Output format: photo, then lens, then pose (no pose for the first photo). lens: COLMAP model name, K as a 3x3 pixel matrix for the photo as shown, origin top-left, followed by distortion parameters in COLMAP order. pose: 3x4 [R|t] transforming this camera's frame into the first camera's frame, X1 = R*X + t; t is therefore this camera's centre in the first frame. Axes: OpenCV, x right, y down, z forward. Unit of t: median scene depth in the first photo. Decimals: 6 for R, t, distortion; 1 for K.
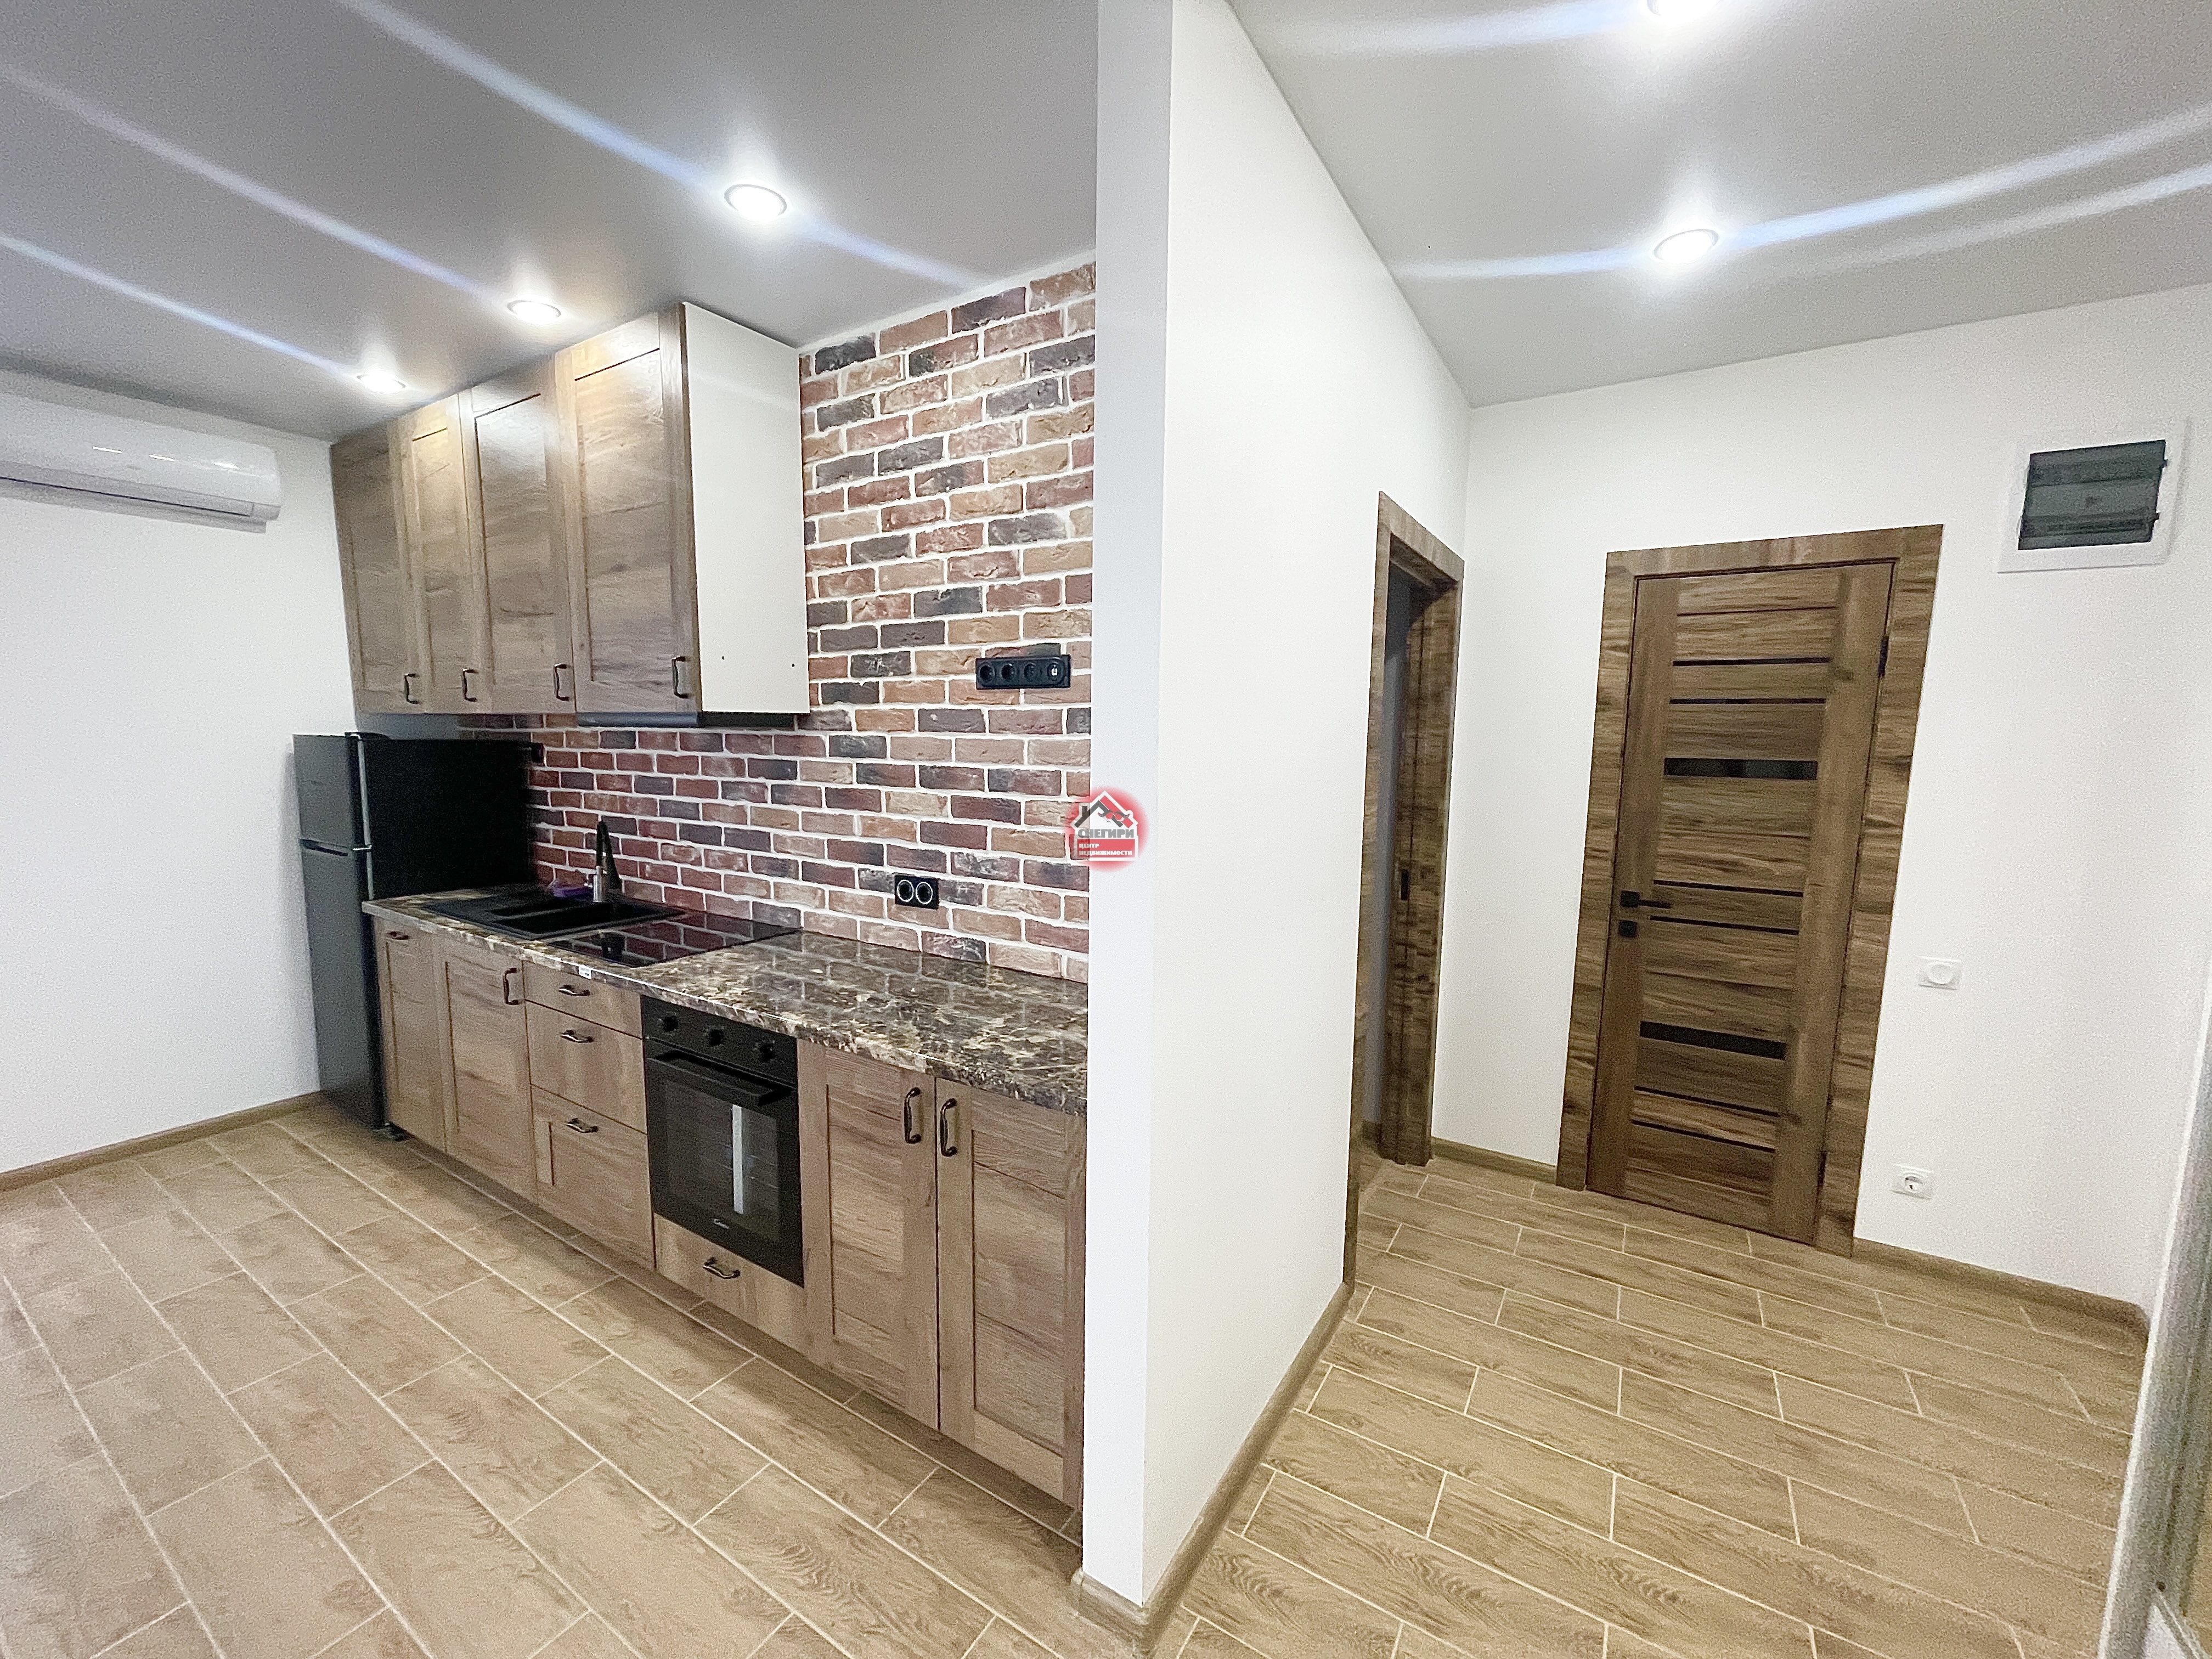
lens RADIAL K [[893.7, 0, 1097.9], [0, 893.7, 839.6], [0, 0, 1]] dist [-0.000782, 0.000141]
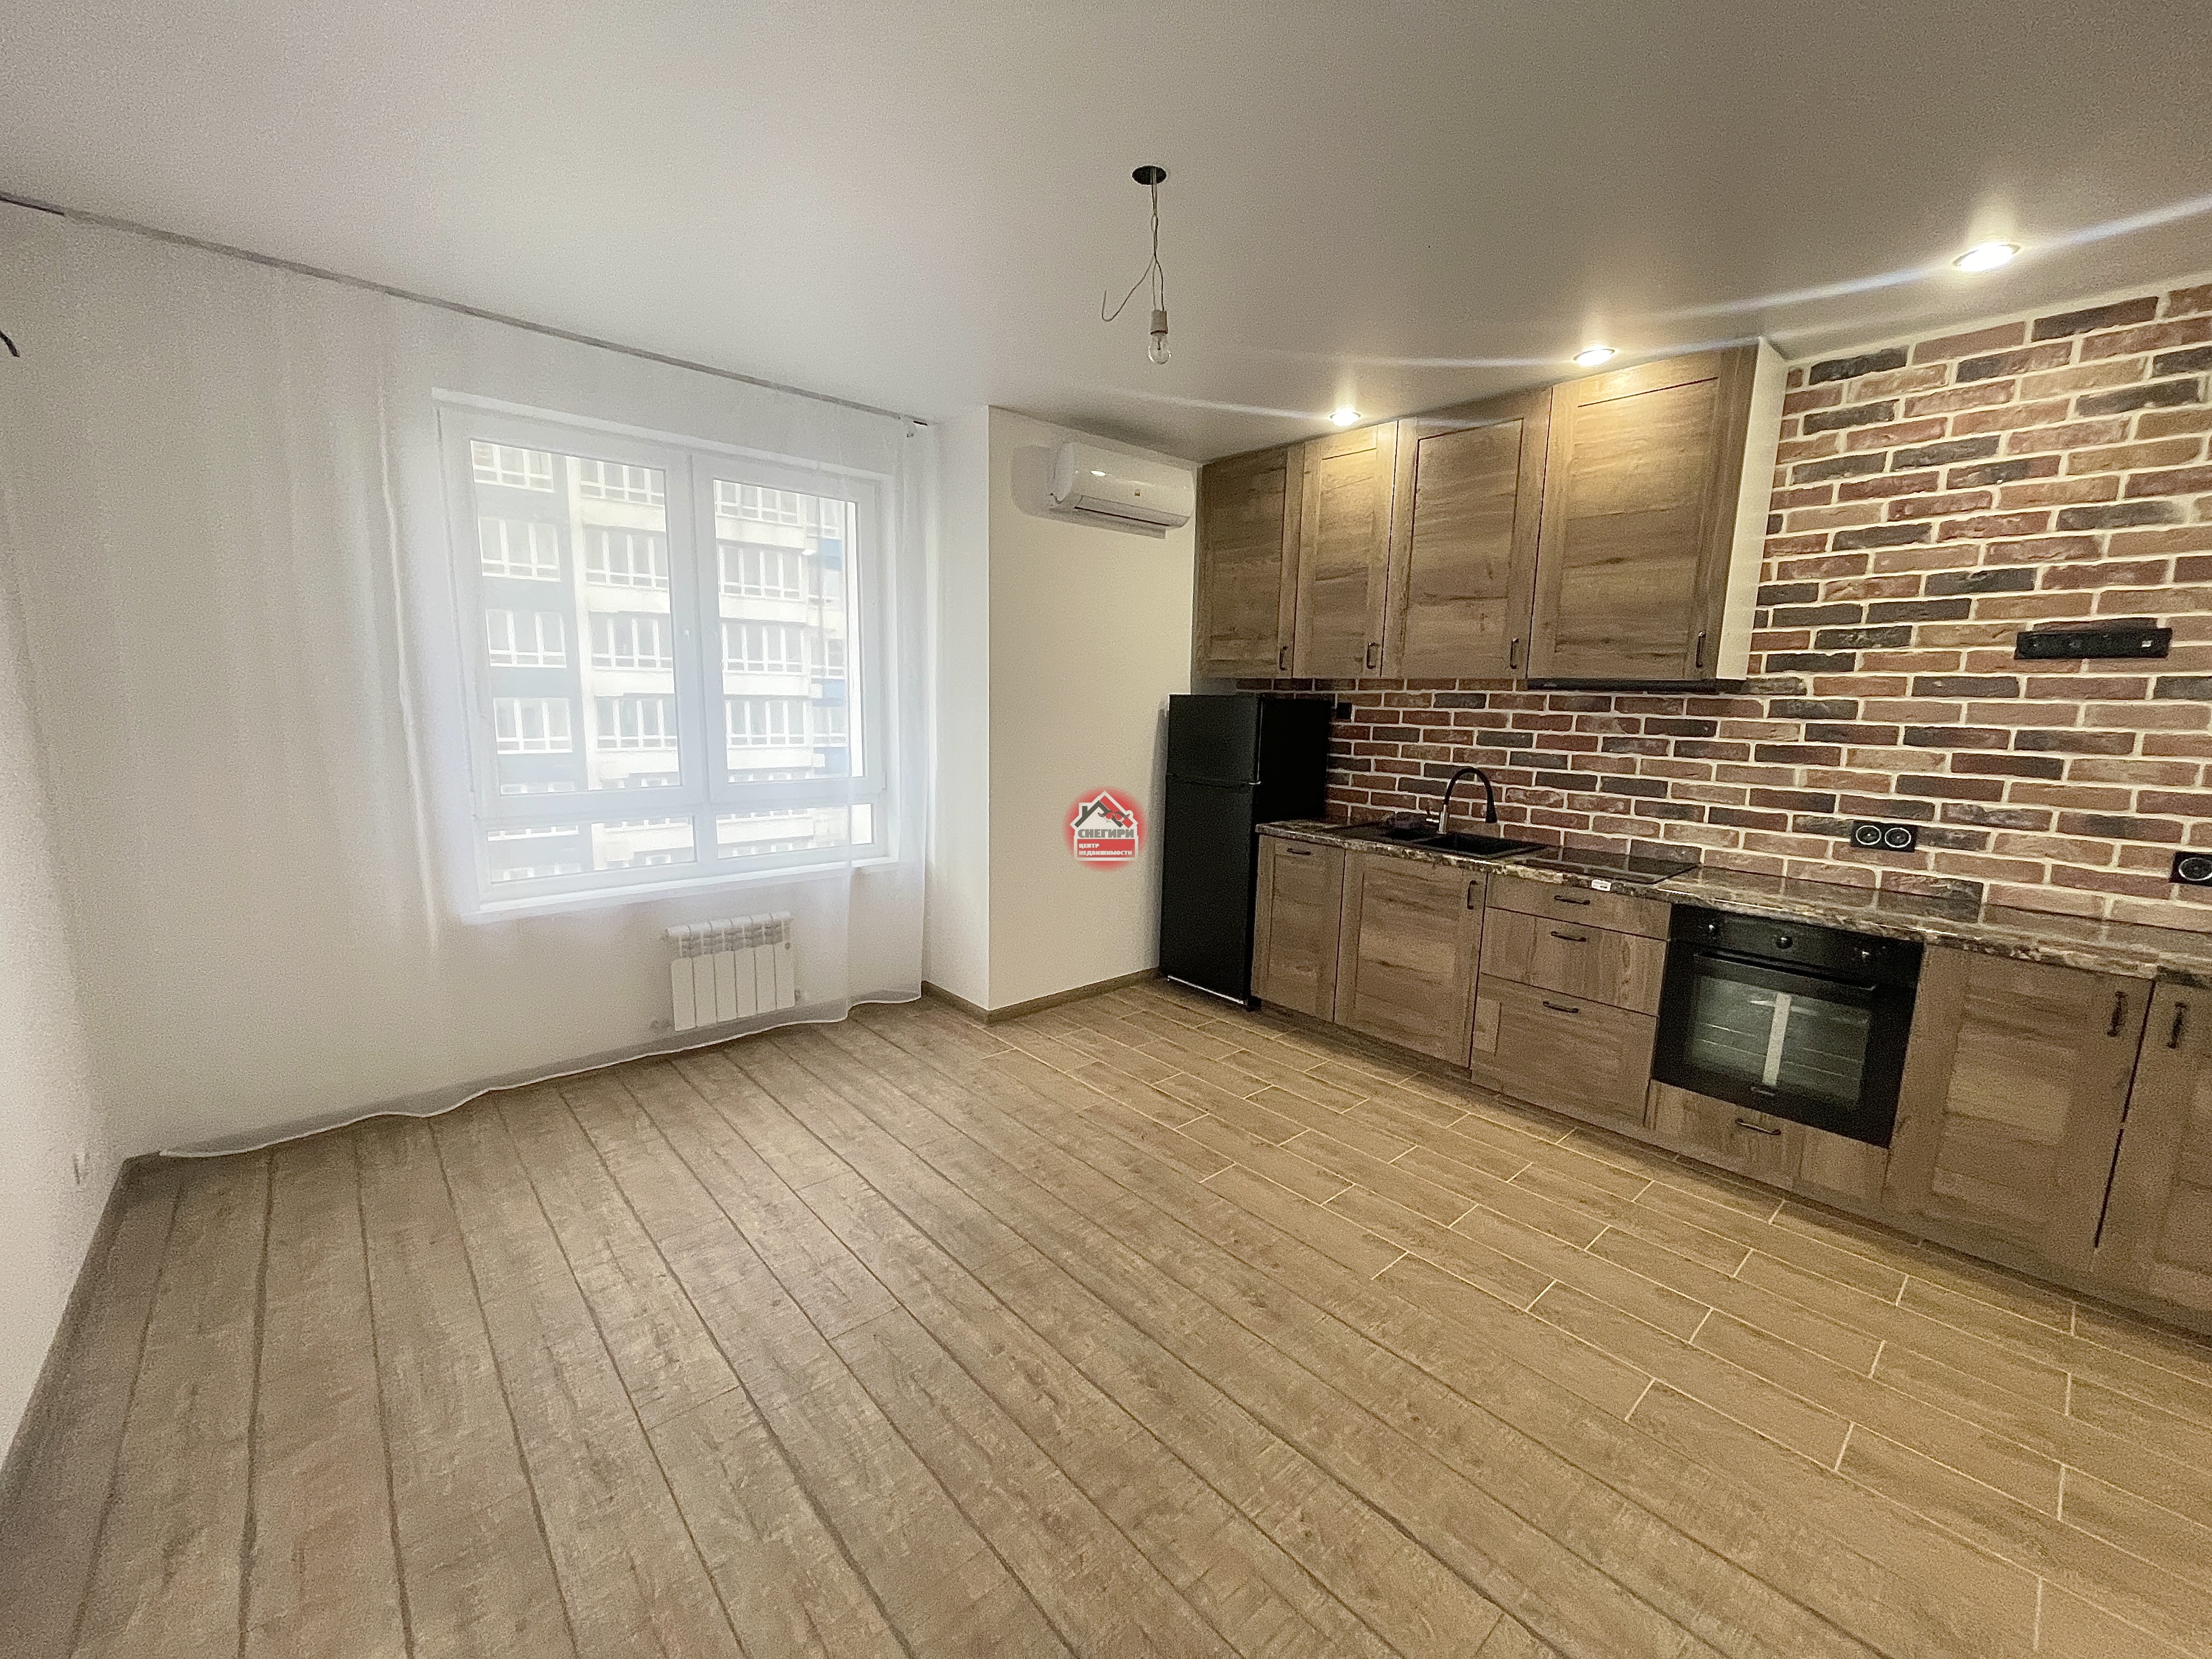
lens RADIAL K [[889.4, 0, 1097.9], [0, 889.4, 837.4], [0, 0, 1]] dist [-0.001701, 0.000459]
pose [[0.959893, 0.052553, -0.275399, -0.842660], [-0.042364, 0.998184, 0.042821, 0.052485], [0.277149, -0.029437, 0.960376, -0.371961]]
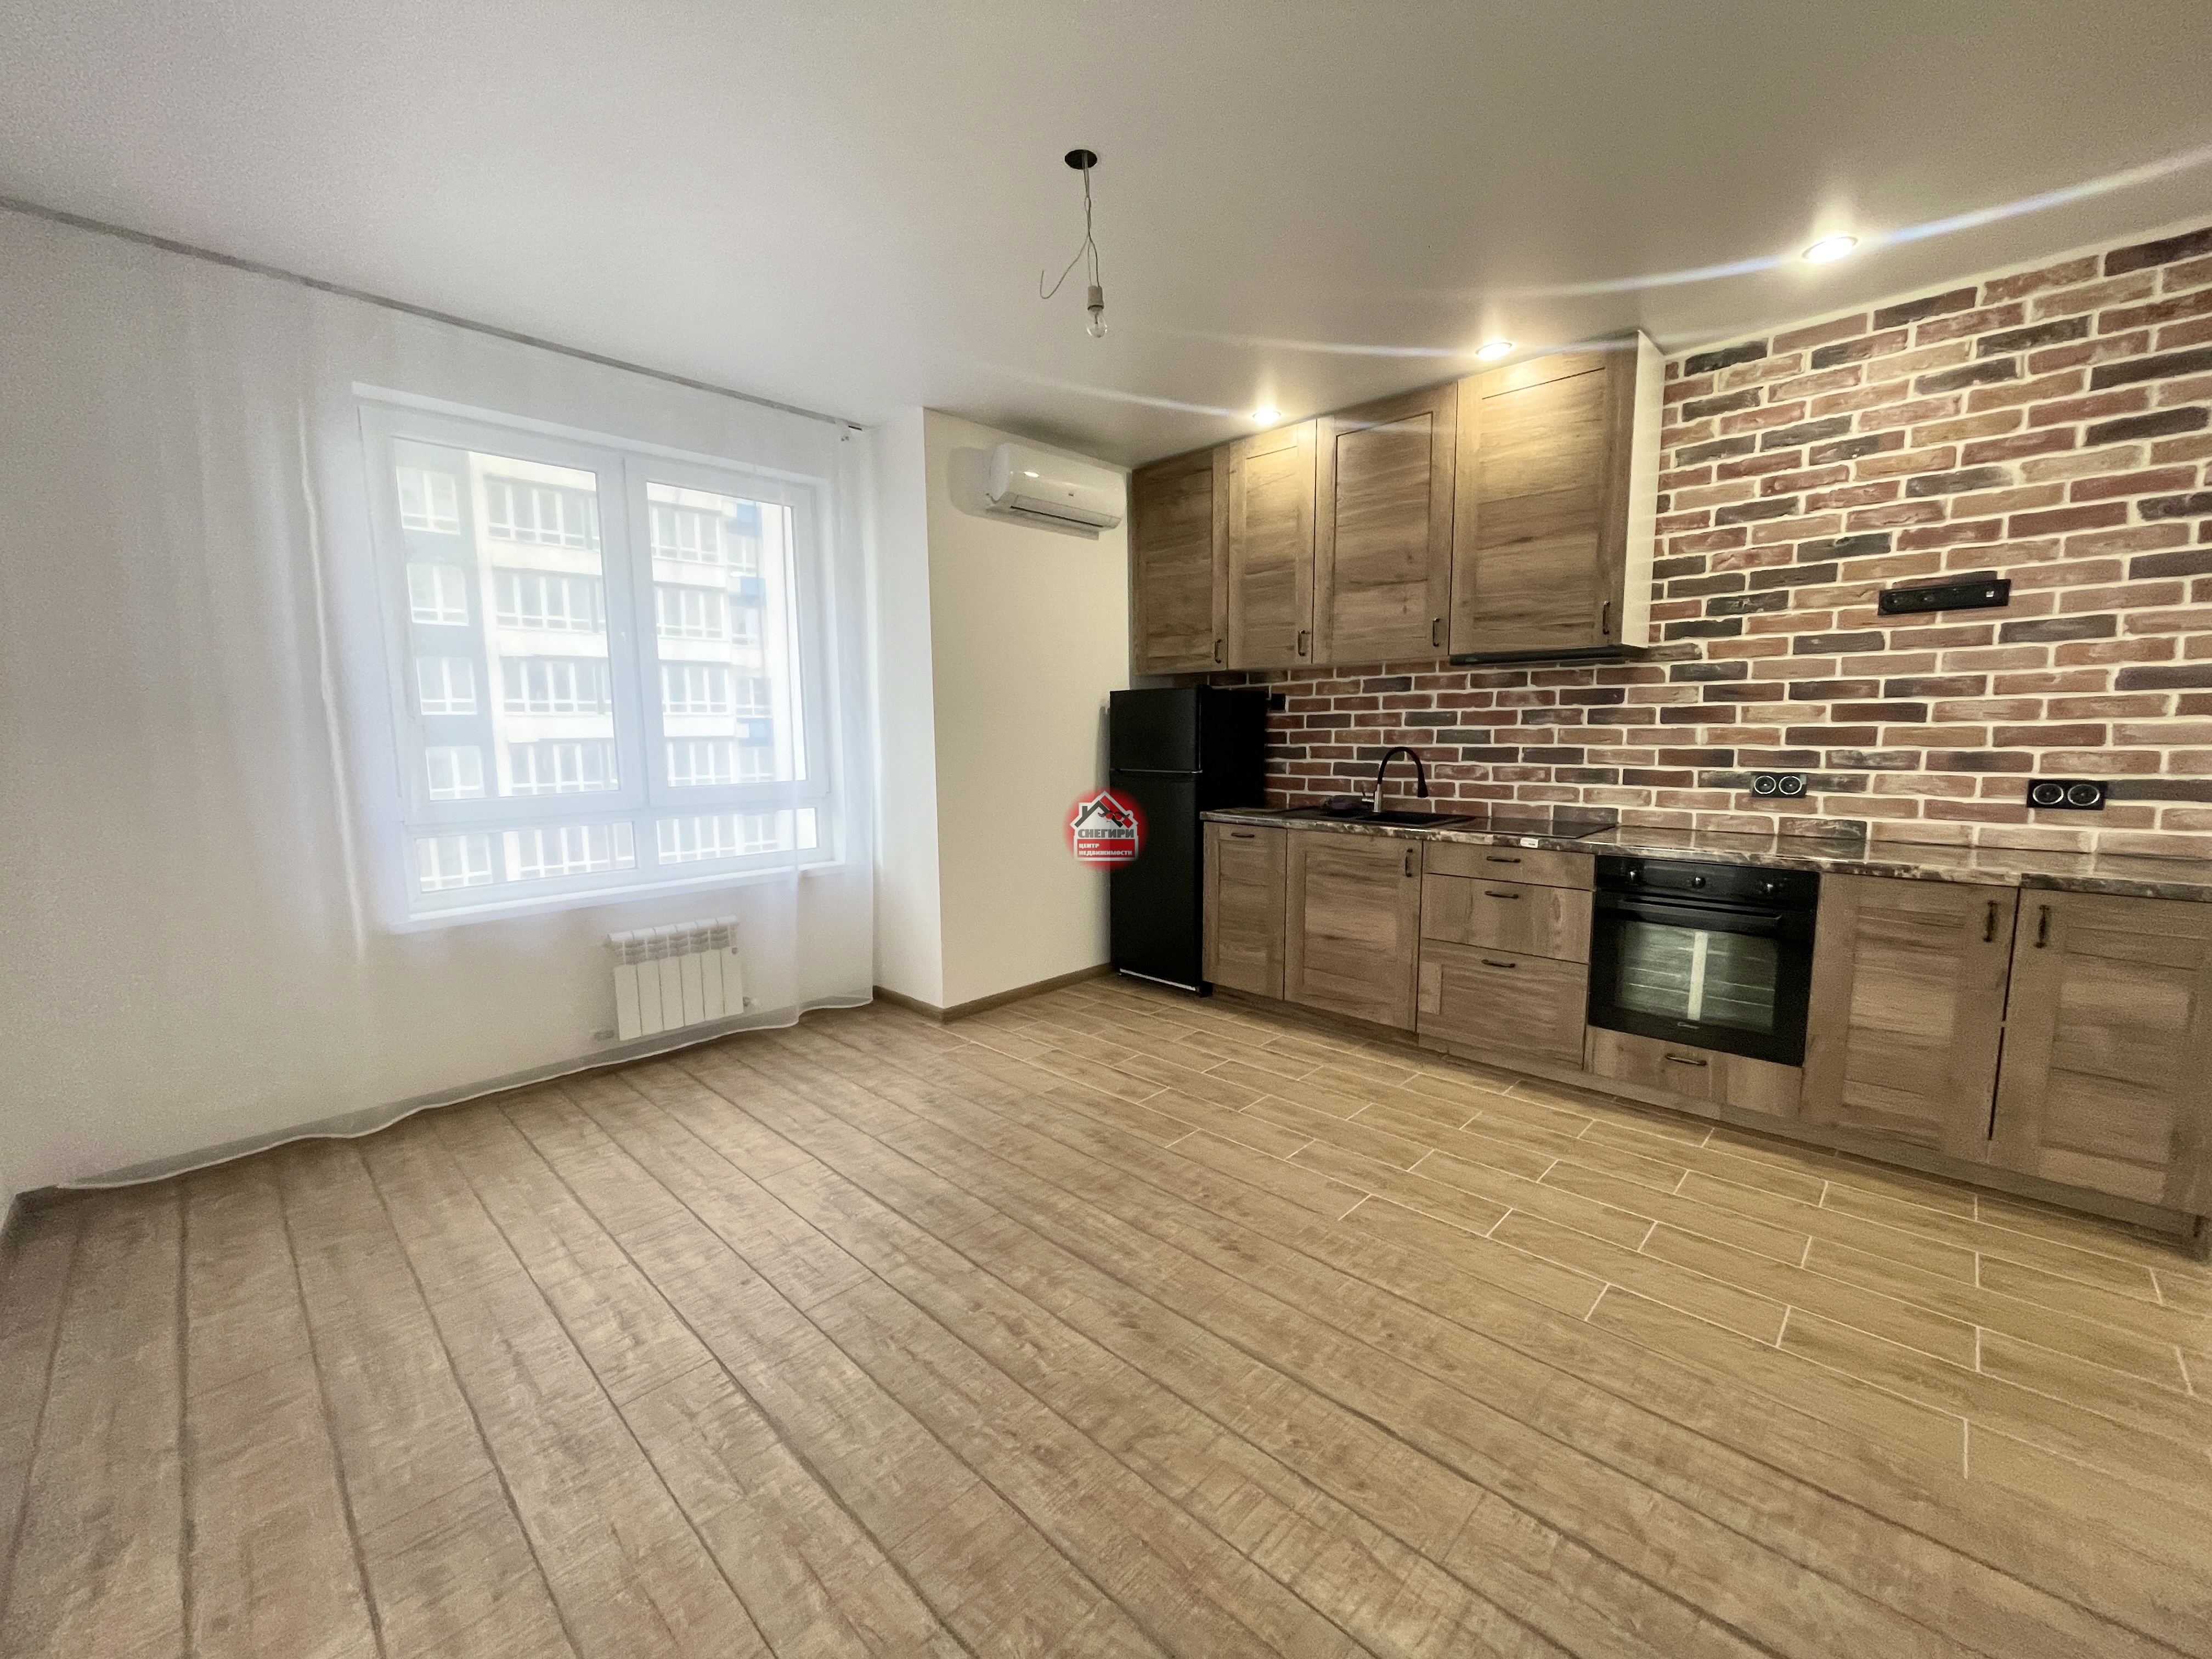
lens RADIAL K [[889.4, 0, 1097.9], [0, 889.4, 837.4], [0, 0, 1]] dist [-0.001701, 0.000459]
pose [[0.978239, 0.002990, -0.207459, -0.854993], [-0.002307, 0.999991, 0.003533, 0.126321], [0.207468, -0.002977, 0.978237, -0.397245]]
